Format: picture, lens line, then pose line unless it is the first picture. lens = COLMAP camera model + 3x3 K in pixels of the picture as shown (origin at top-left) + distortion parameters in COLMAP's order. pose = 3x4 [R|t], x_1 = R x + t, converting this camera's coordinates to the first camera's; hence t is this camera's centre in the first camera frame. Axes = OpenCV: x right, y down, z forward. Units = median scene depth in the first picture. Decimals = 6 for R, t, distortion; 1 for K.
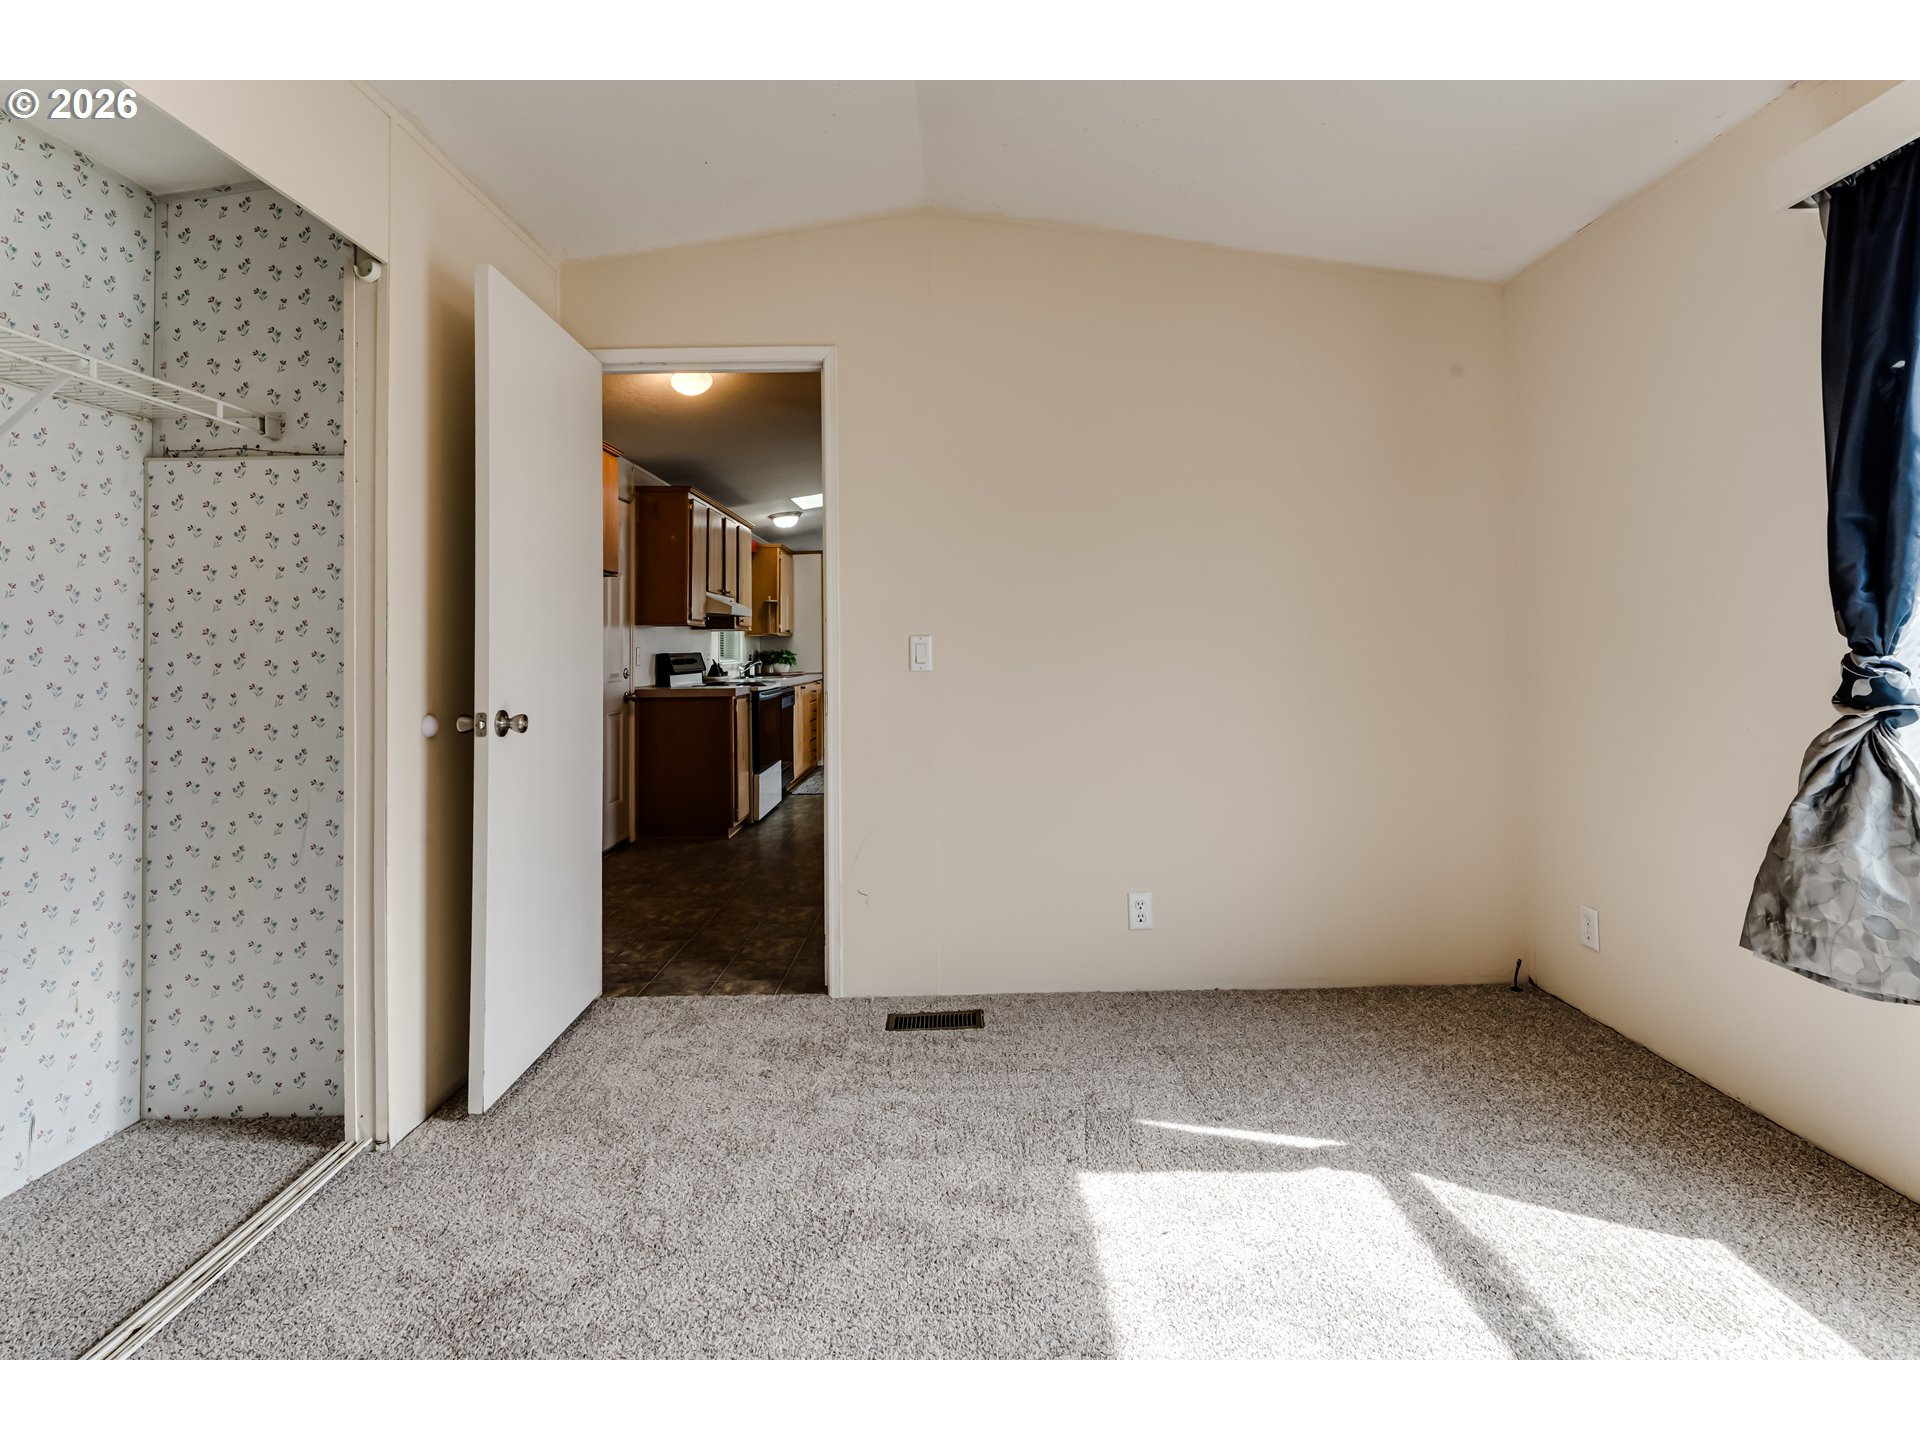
lens RADIAL K [[899.3, 0, 961.3], [0, 899.3, 625.1], [0, 0, 1]] dist [-0.000137, 0.000337]
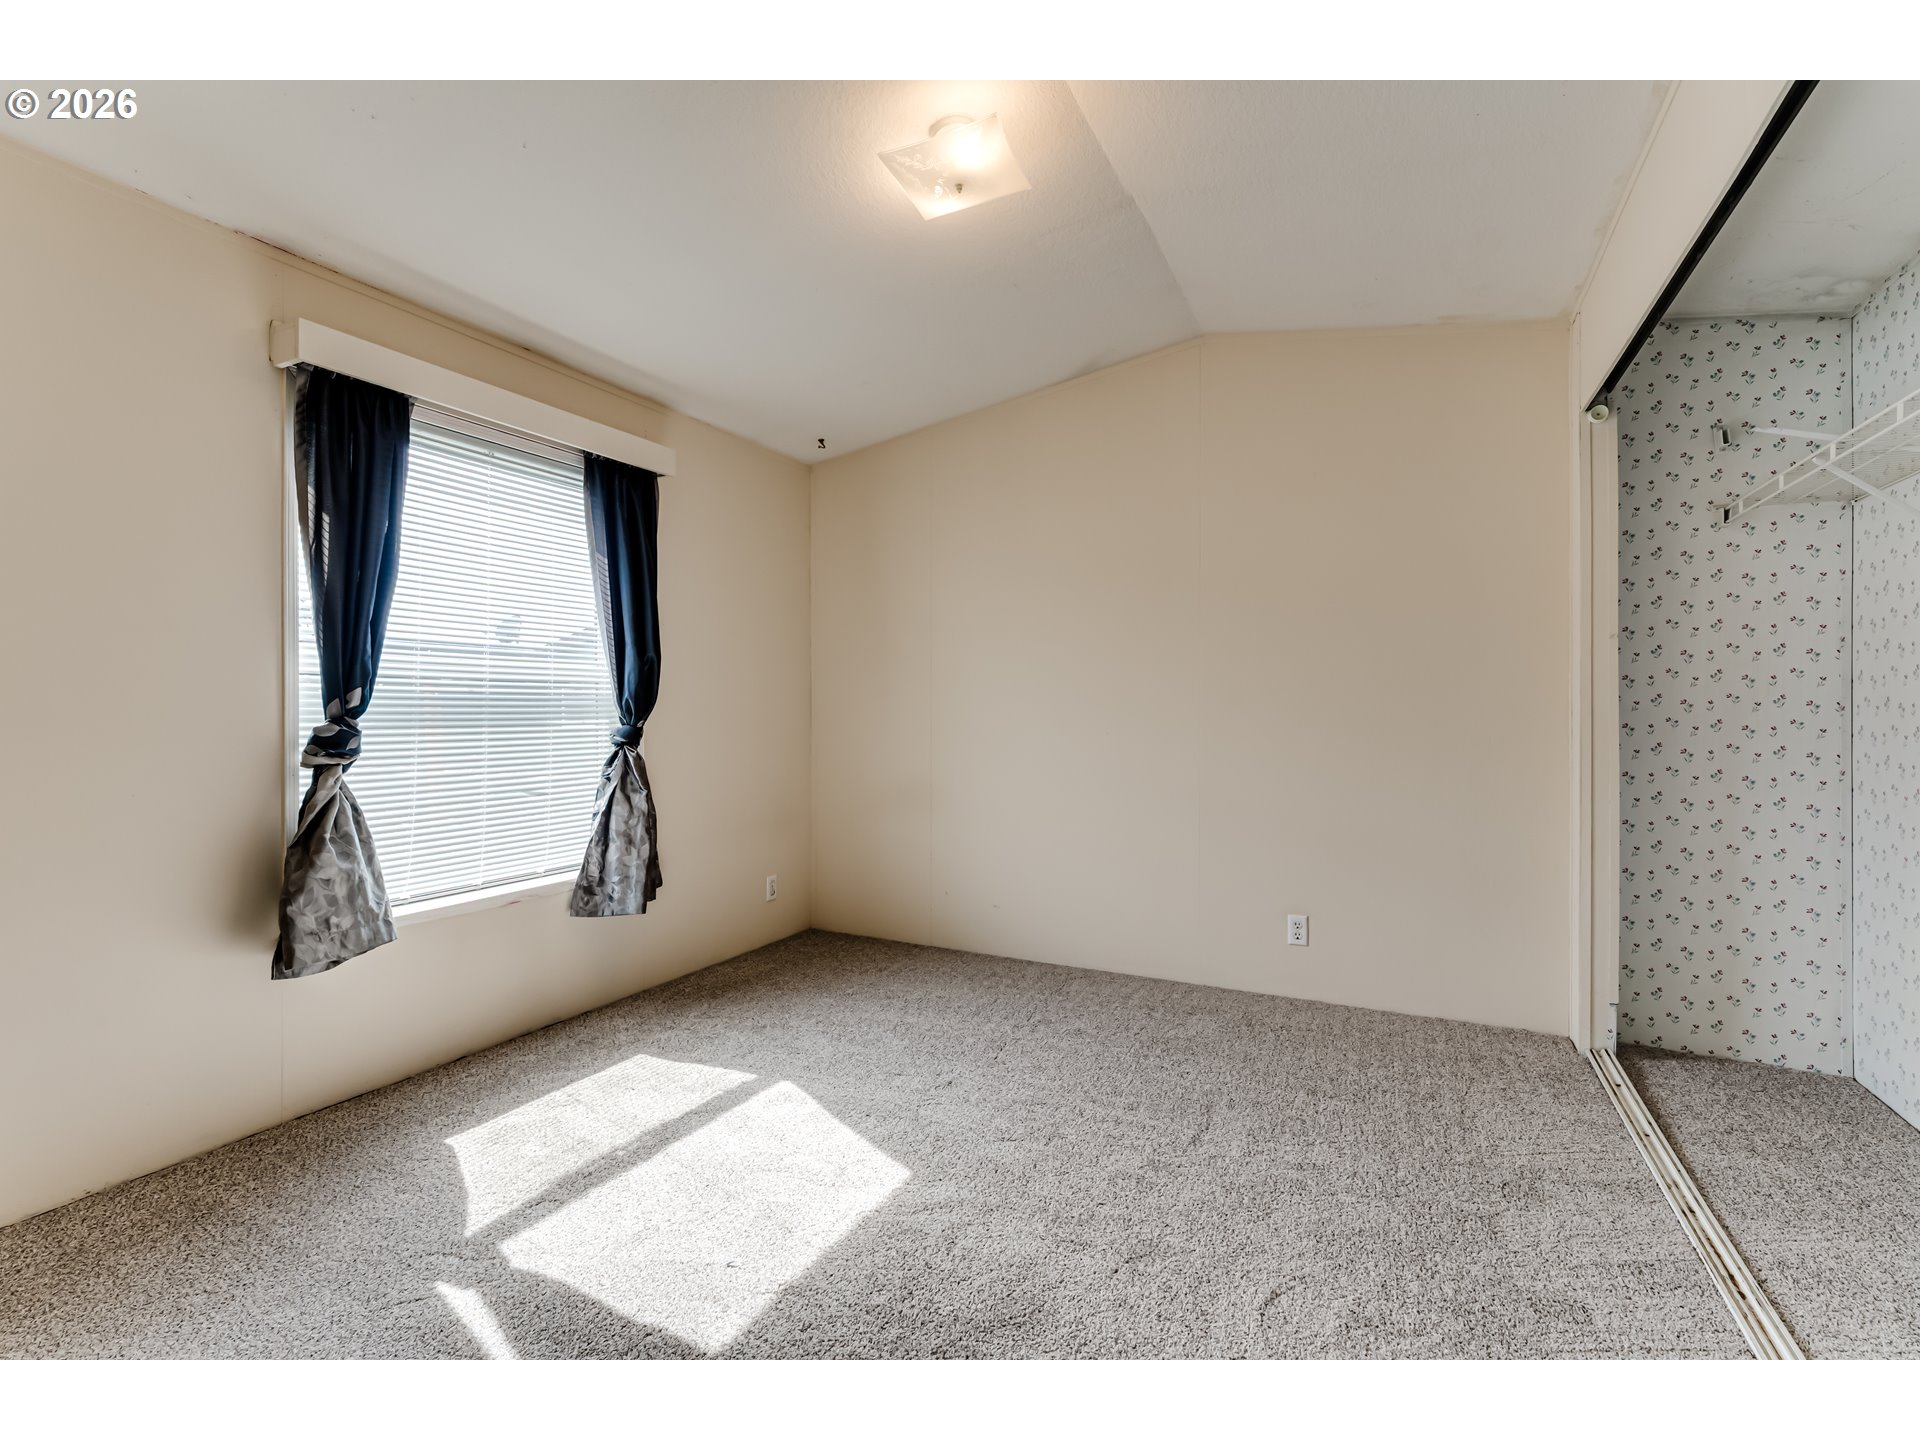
lens RADIAL K [[877.1, 0, 951.2], [0, 877.1, 716.8], [0, 0, 1]] dist [-0.001014, -0.000132]
pose [[-0.879150, 0.012020, 0.476394, -0.459805], [-0.004128, 0.999452, -0.032835, 0.065397], [-0.476528, -0.030834, -0.878619, 1.682585]]
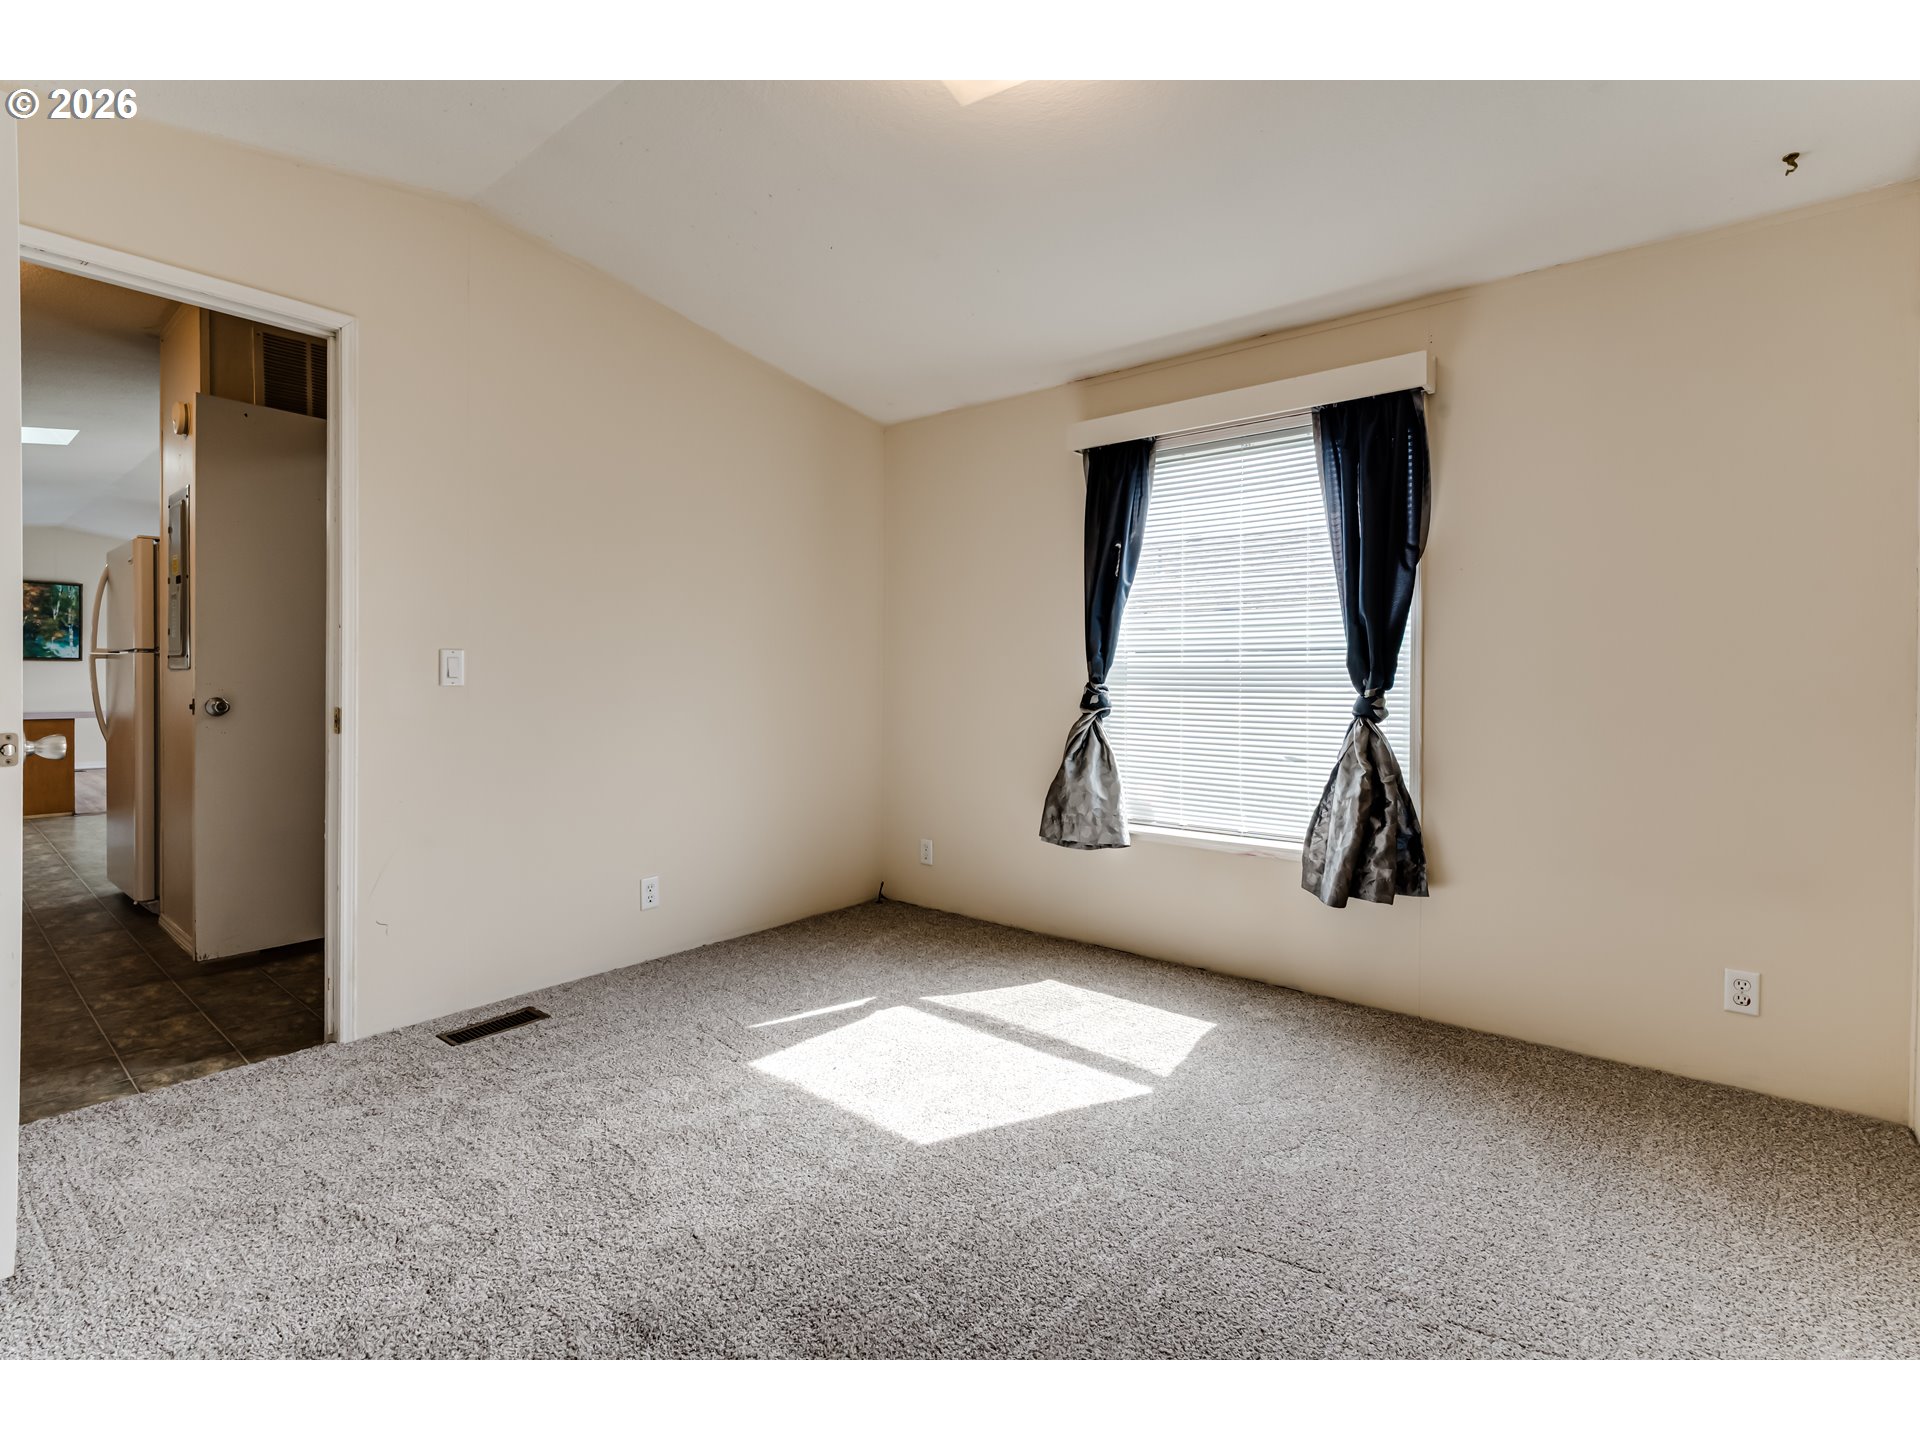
lens RADIAL K [[873.3, 0, 955.4], [0, 873.3, 692.0], [0, 0, 1]] dist [-0.000933, 0.000028]
pose [[0.644126, 0.007898, 0.764879, -0.695285], [-0.045113, 0.998598, 0.027679, 0.011800], [-0.763588, -0.052335, 0.643579, -0.036002]]
